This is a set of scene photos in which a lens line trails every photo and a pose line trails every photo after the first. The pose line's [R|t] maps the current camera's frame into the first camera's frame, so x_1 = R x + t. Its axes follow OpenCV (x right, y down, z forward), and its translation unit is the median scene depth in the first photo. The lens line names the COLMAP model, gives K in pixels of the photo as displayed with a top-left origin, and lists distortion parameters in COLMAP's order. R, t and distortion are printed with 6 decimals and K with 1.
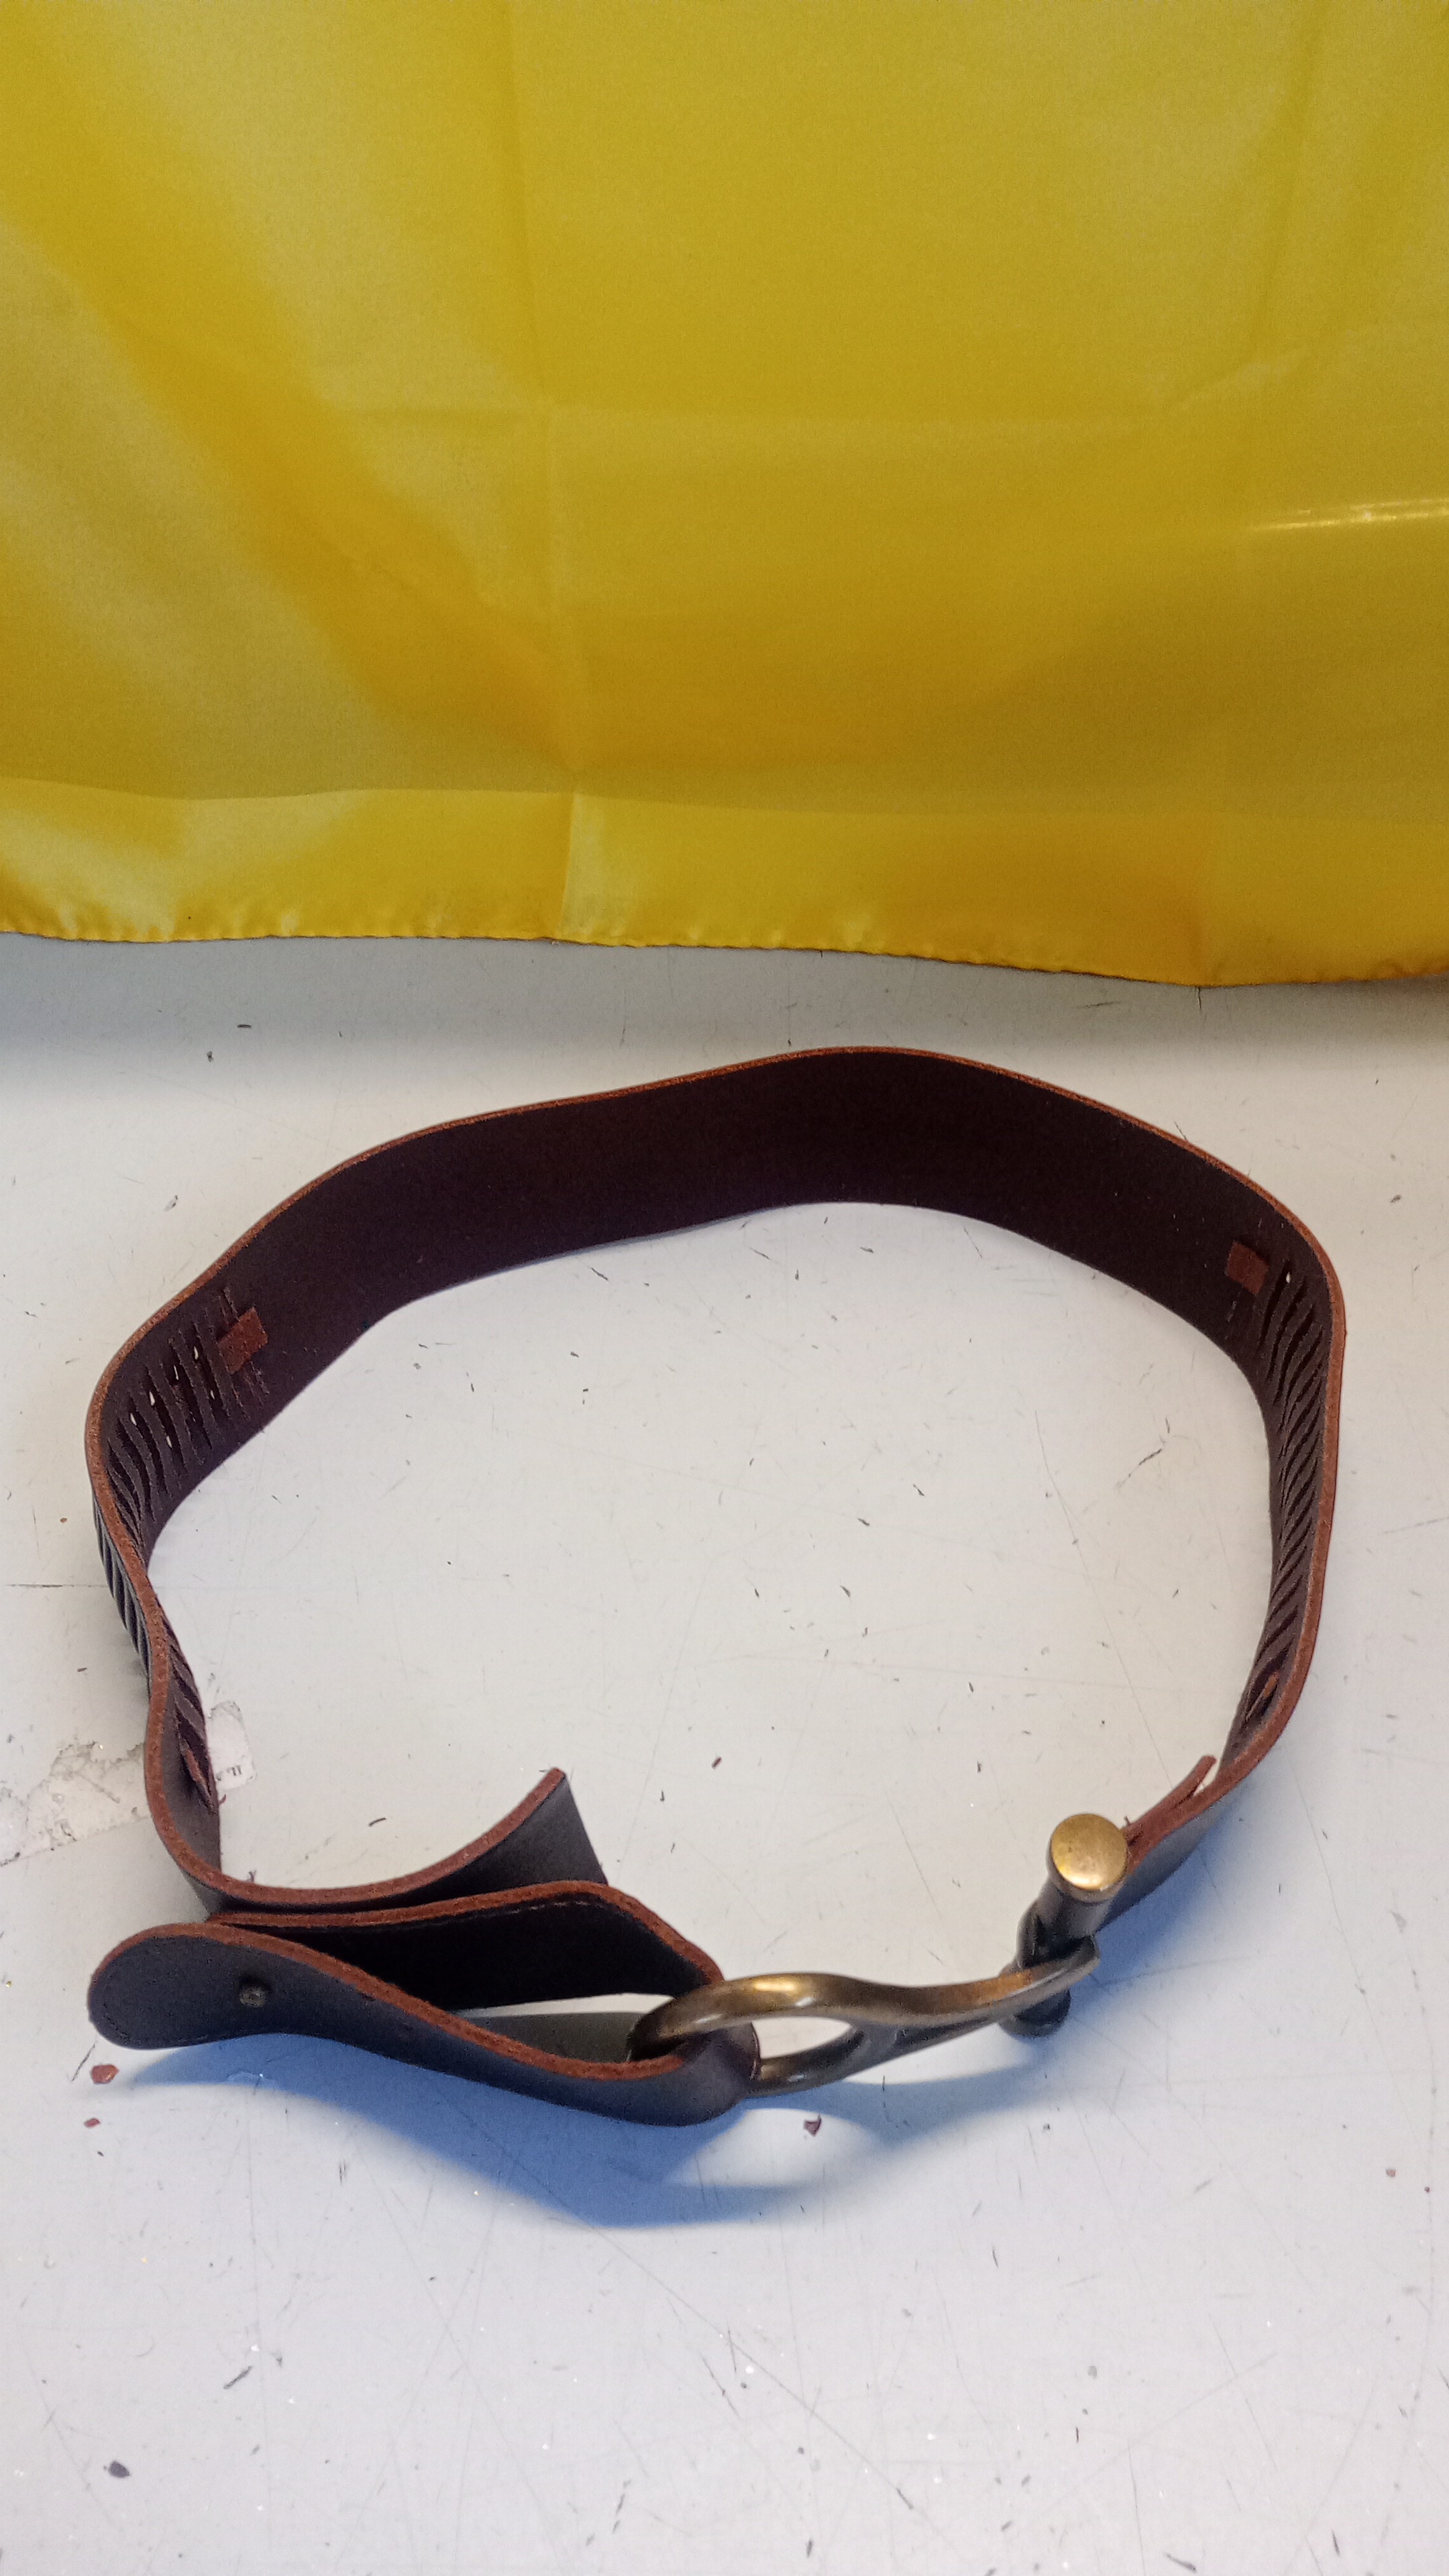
lens RADIAL K [[2058.7, 0, 712.5], [0, 2058.7, 1276.7], [0, 0, 1]] dist [0.048217, -0.079553]
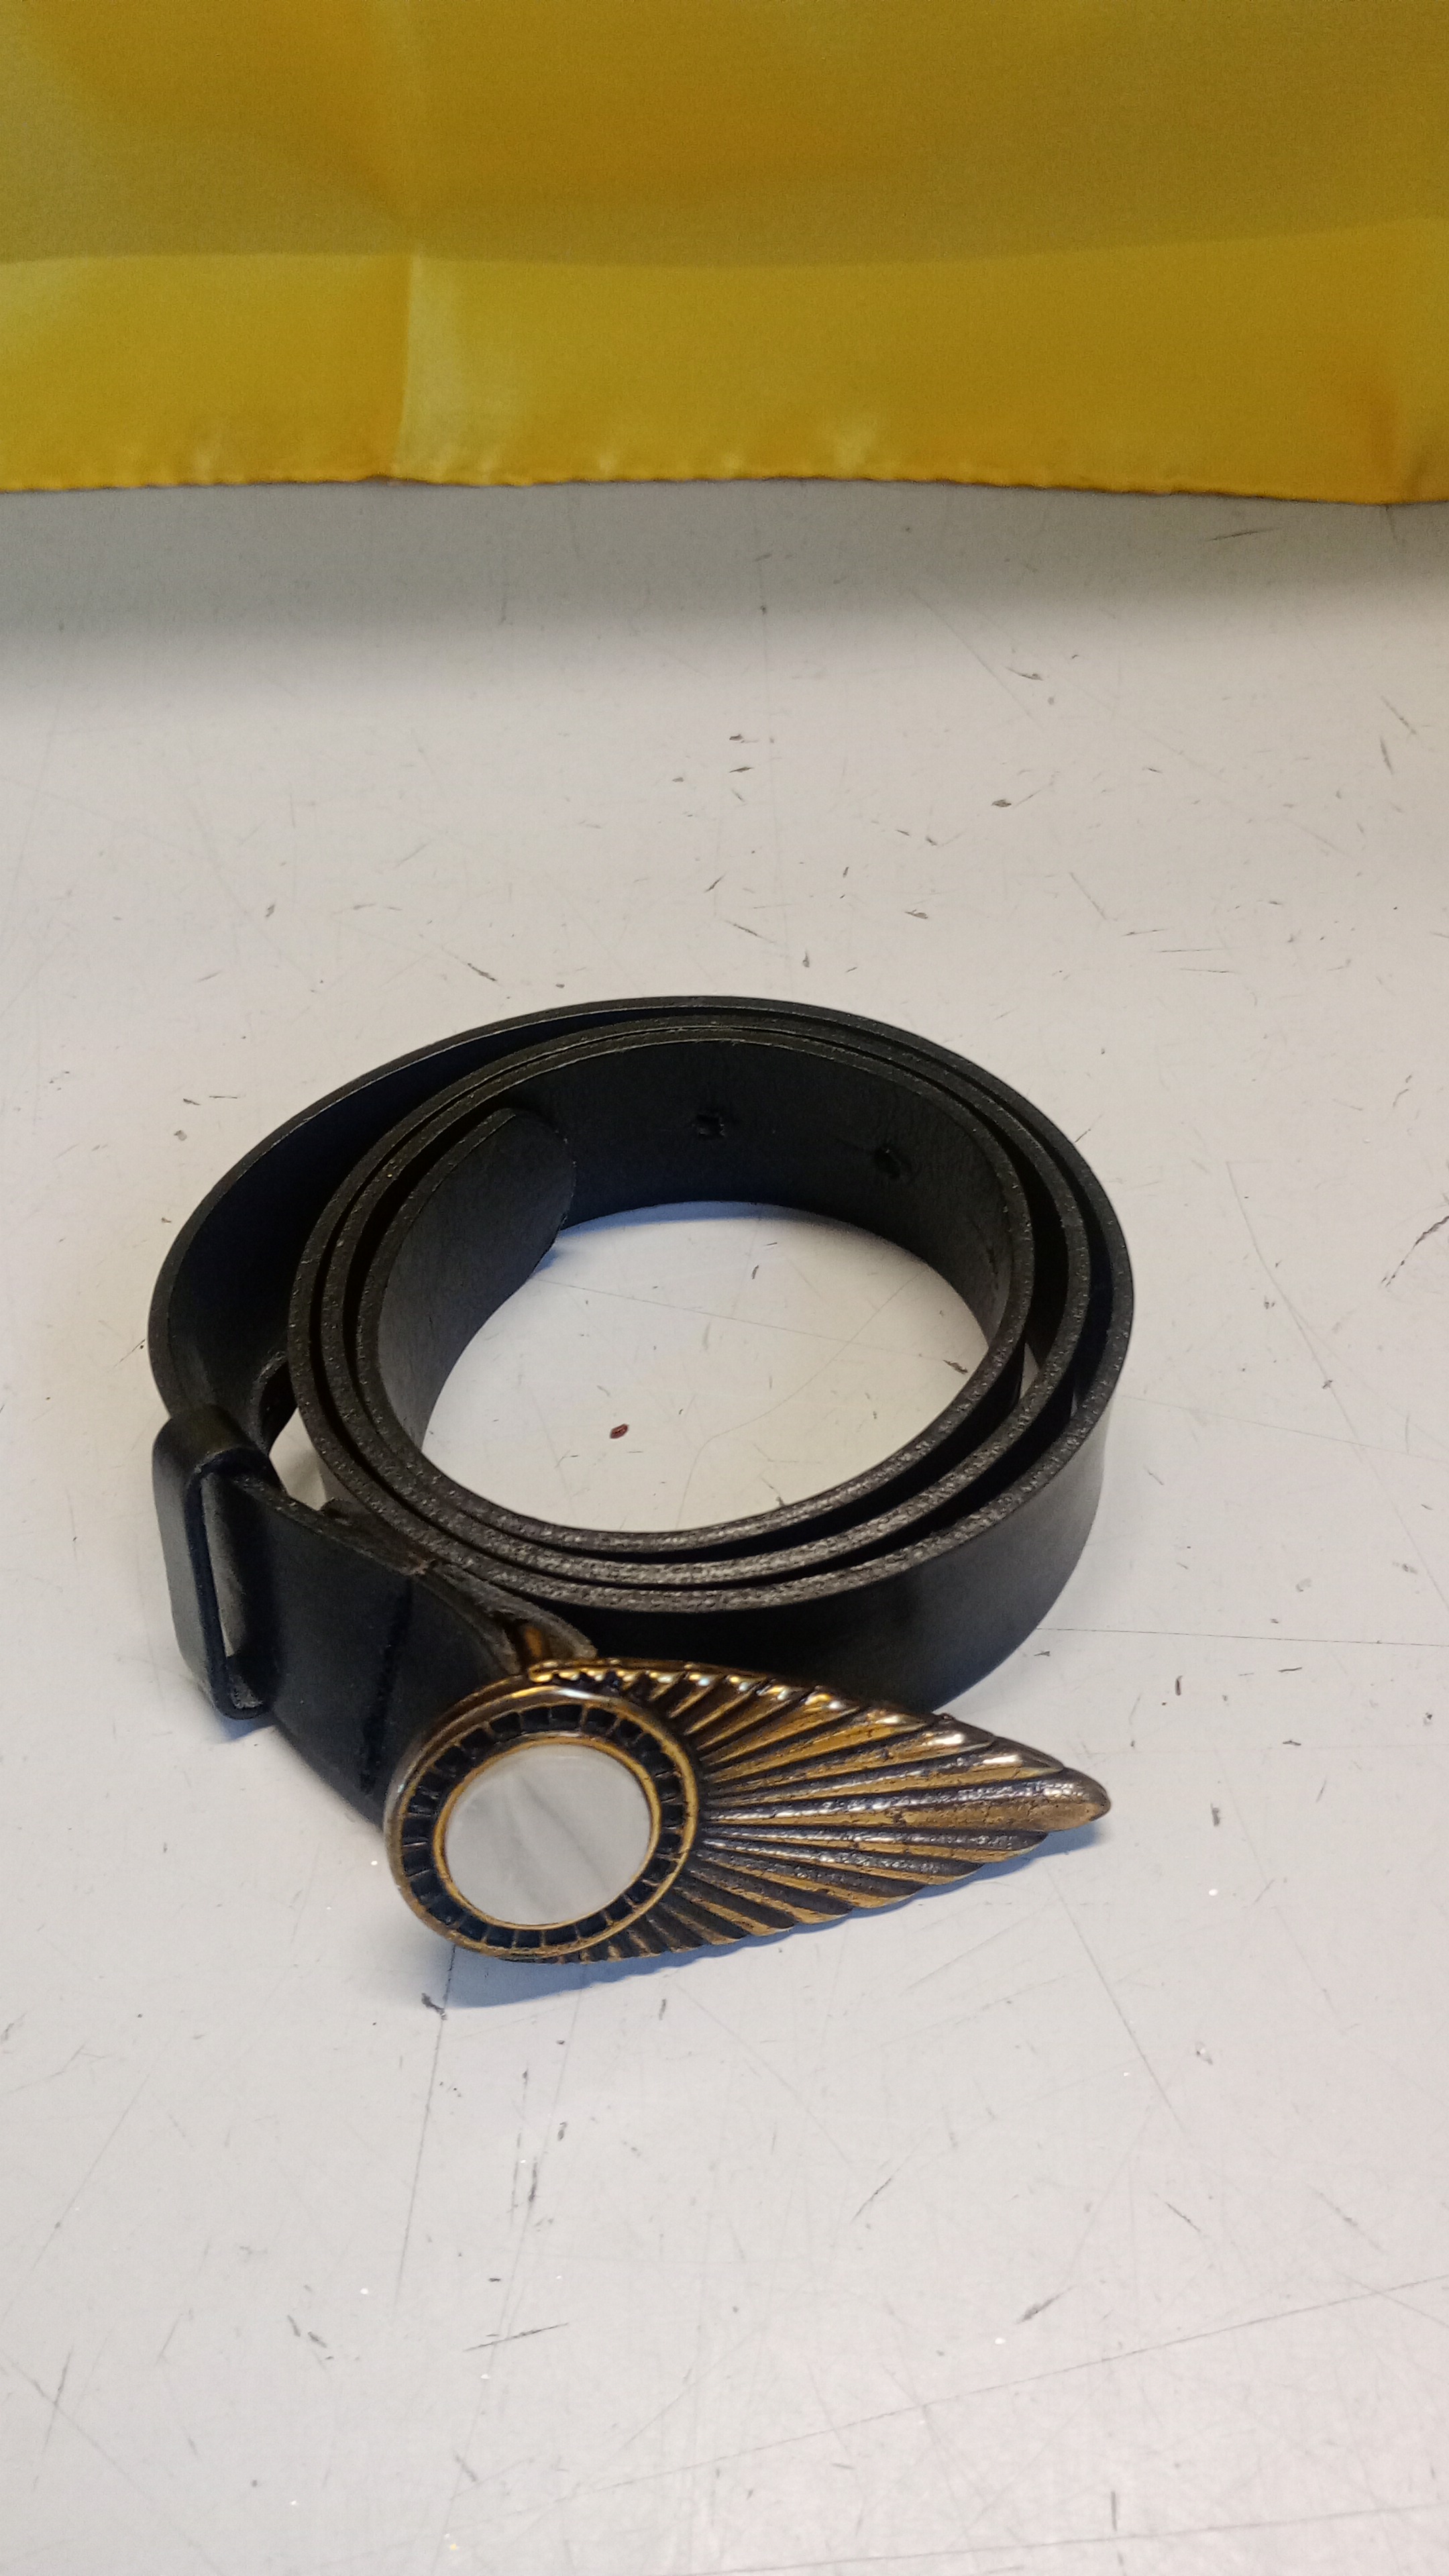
lens RADIAL K [[2058.7, 0, 722.0], [0, 2058.7, 1273.4], [0, 0, 1]] dist [0.048217, -0.079553]
pose [[0.998095, -0.047142, 0.039795, -0.010597], [0.042767, 0.993615, 0.104405, 0.022651], [-0.044463, -0.102504, 0.993738, 0.325325]]
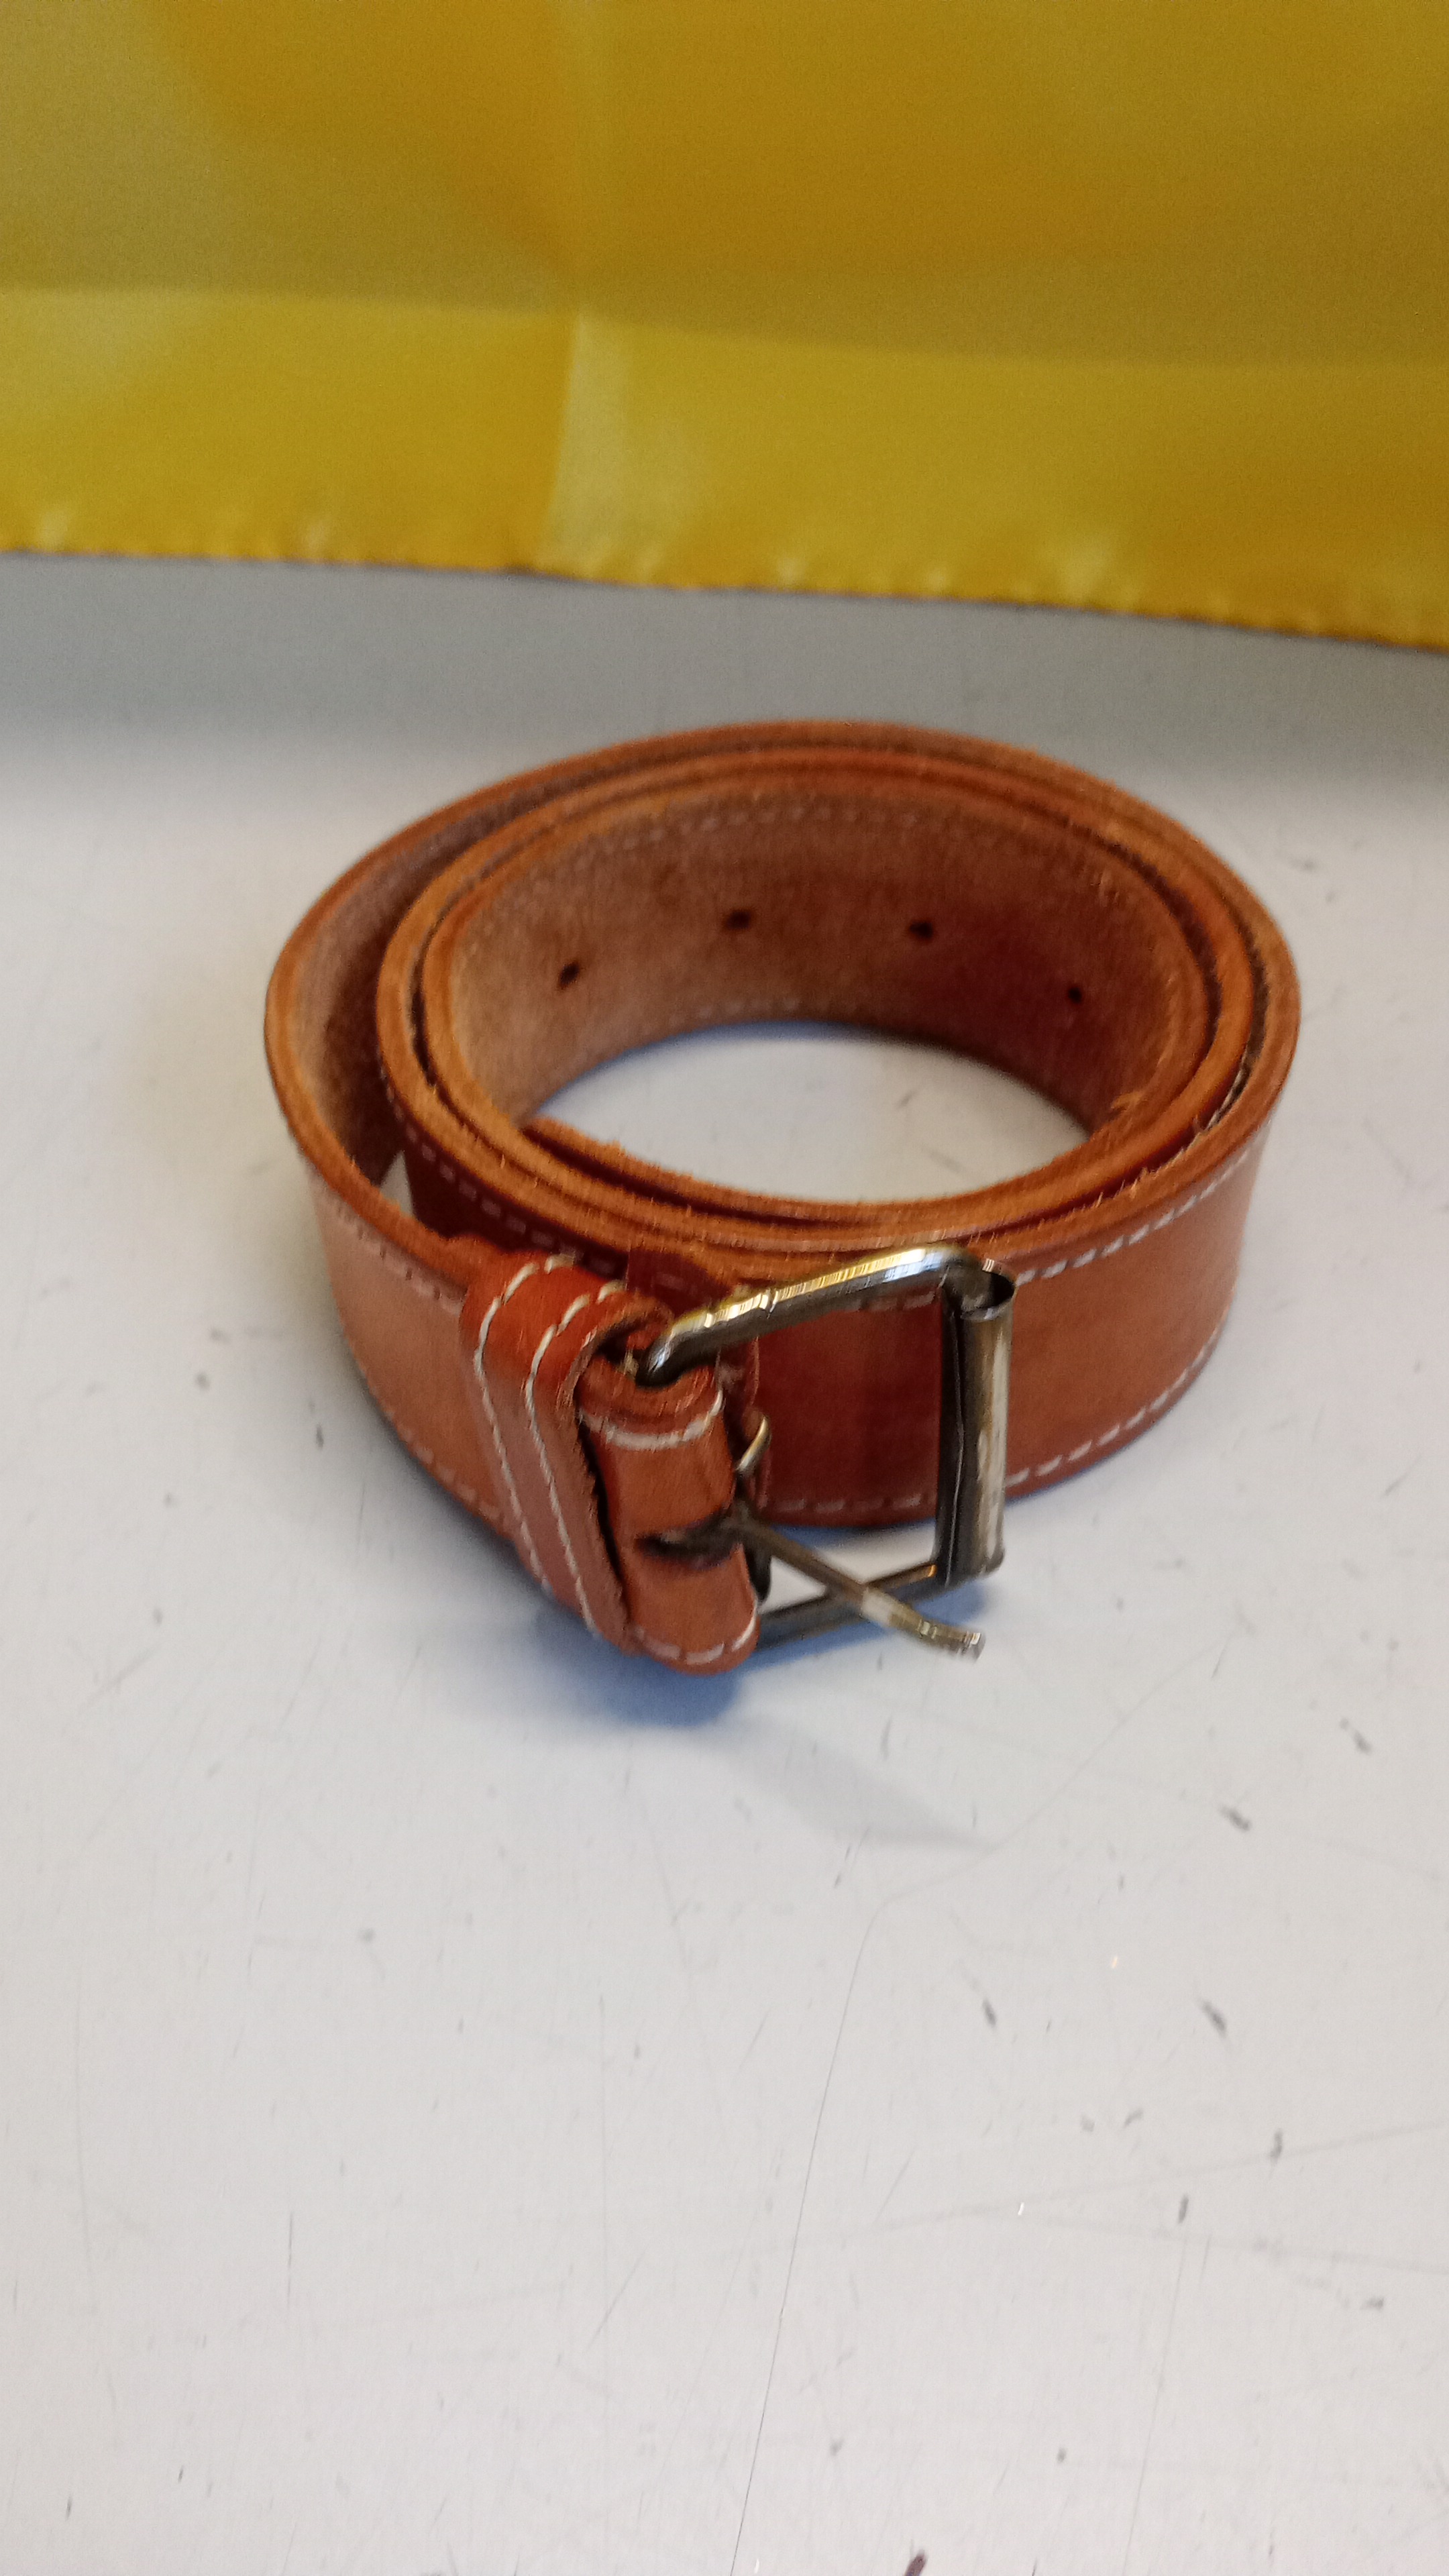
lens RADIAL K [[2058.7, 0, 742.7], [0, 2058.7, 1281.7], [0, 0, 1]] dist [0.048217, -0.079553]
pose [[0.999225, 0.030101, 0.025371, -0.029865], [-0.031494, 0.997908, 0.056456, -0.007029], [-0.023618, -0.057212, 0.998083, 0.445575]]
